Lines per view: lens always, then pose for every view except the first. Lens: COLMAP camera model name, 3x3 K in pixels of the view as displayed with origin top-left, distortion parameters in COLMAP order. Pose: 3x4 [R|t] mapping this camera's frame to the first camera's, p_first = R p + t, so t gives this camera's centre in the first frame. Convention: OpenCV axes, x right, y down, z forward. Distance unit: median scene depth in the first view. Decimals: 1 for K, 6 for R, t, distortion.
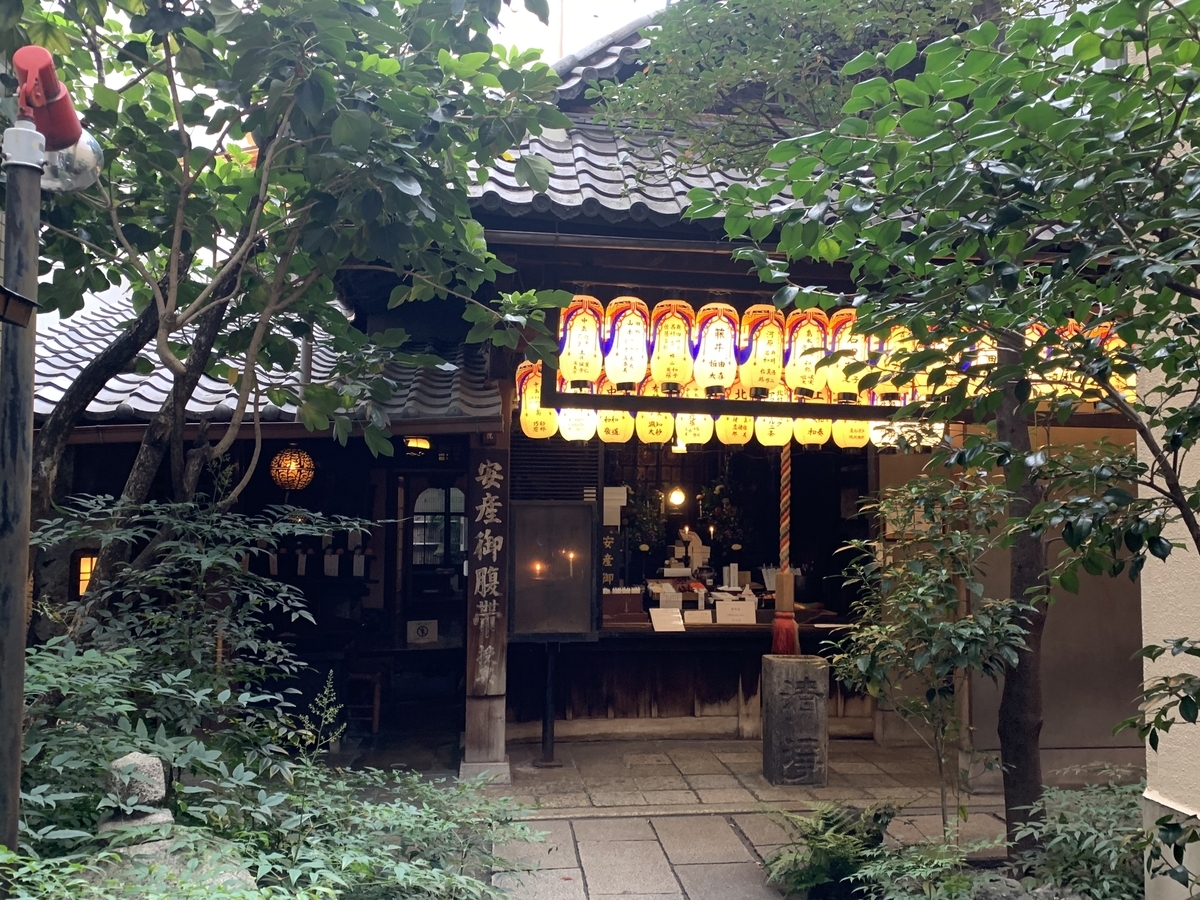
lens RADIAL K [[1110.8, 0, 600.0], [0, 1110.8, 450.0], [0, 0, 1]] dist [0.099232, 0.000193]
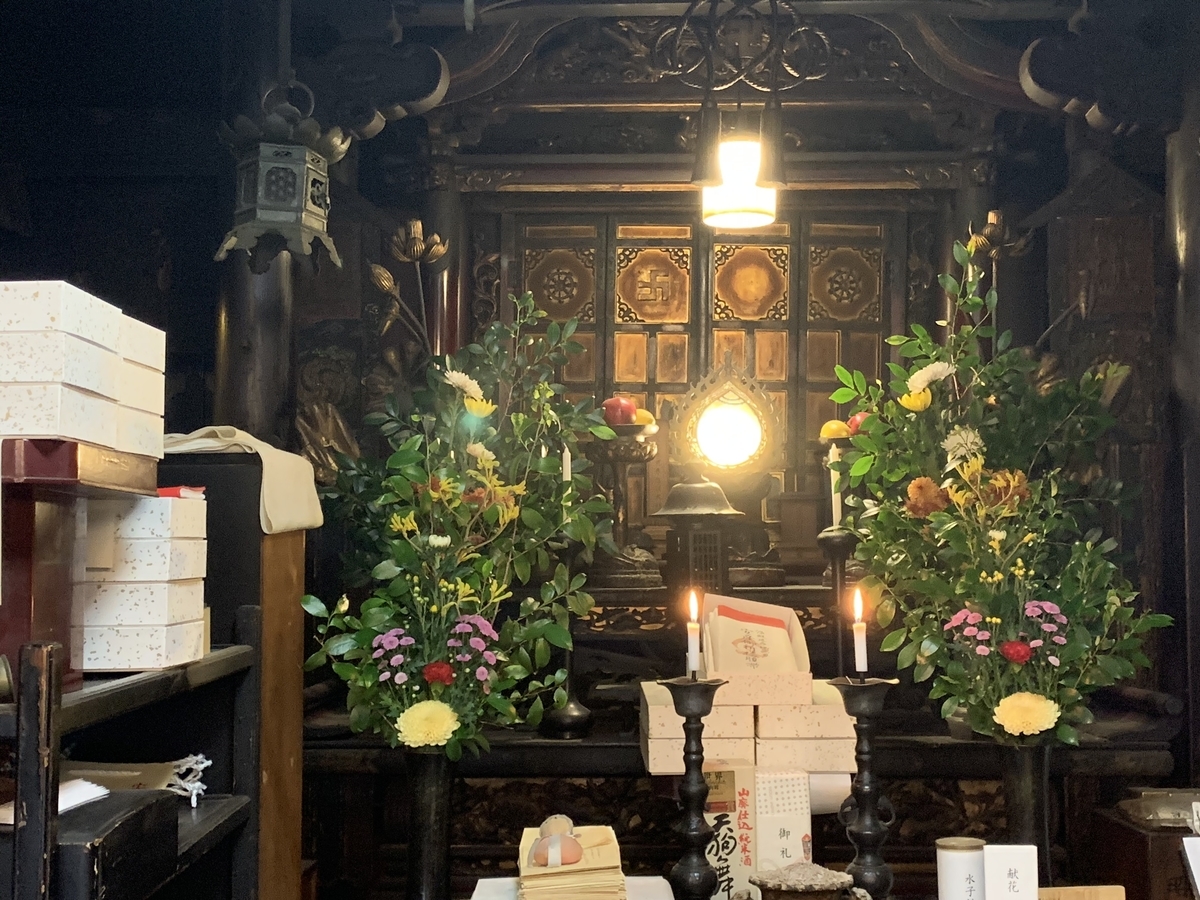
lens RADIAL K [[1574.2, 0, 600.0], [0, 1574.2, 450.0], [0, 0, 1]] dist [0.016076, 0.021285]
pose [[0.990635, -0.014781, -0.135733, 0.143794], [0.015888, 0.999849, 0.007074, 0.072224], [0.135608, -0.009164, 0.990720, 1.183504]]
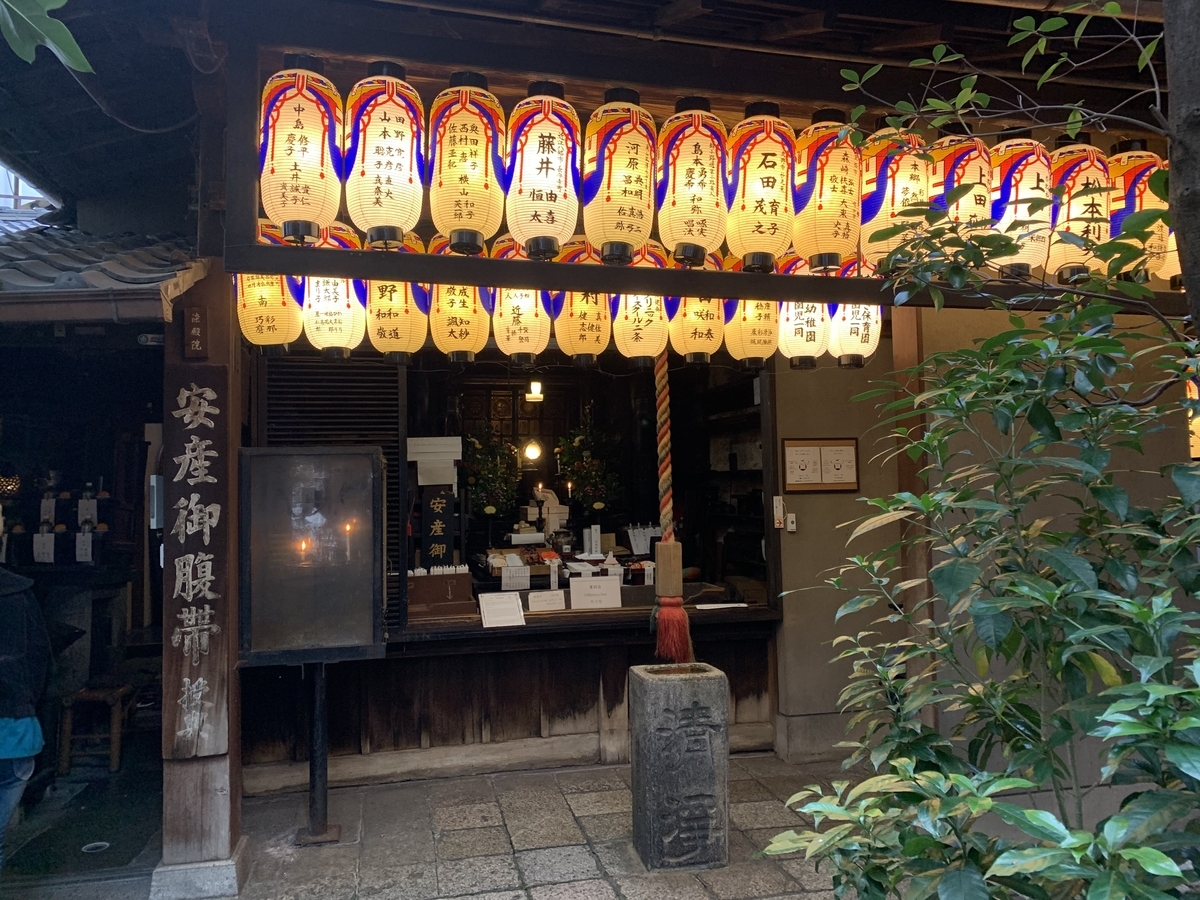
lens RADIAL K [[909.9, 0, 600.0], [0, 909.9, 450.0], [0, 0, 1]] dist [-0.001661, -0.001837]
pose [[0.993304, -0.022980, 0.113223, 0.068754], [0.019817, 0.999384, 0.028978, 0.036259], [-0.113819, -0.026540, 0.993147, 0.463105]]
